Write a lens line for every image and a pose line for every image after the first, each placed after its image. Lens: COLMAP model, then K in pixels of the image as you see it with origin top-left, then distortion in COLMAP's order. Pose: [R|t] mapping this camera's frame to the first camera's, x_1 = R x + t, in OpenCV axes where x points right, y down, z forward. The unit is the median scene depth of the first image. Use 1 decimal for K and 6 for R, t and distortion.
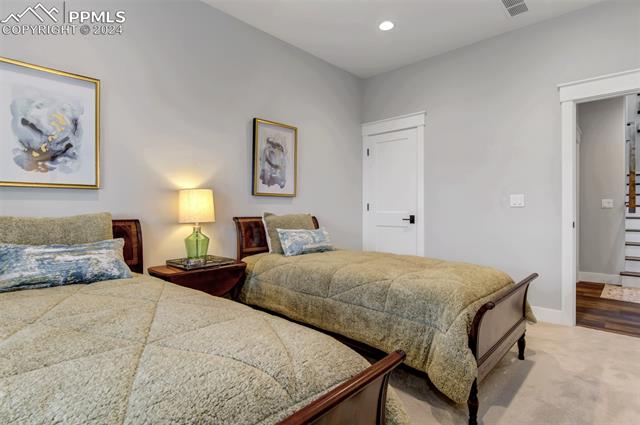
lens RADIAL K [[339.0, 0, 318.9], [0, 339.0, 208.5], [0, 0, 1]] dist [-0.003543, -0.000123]
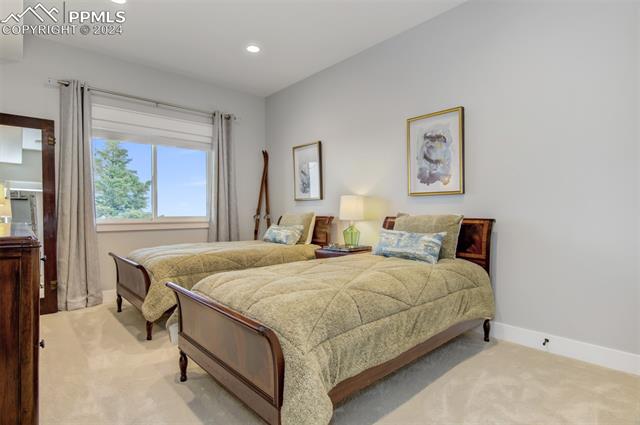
lens RADIAL K [[318.7, 0, 318.8], [0, 318.7, 214.8], [0, 0, 1]] dist [-0.003887, -0.000286]
pose [[-0.069298, 0.010126, -0.997545, 0.744044], [0.007471, 0.999926, 0.009631, 0.006432], [0.997568, -0.006785, -0.069368, 0.755306]]
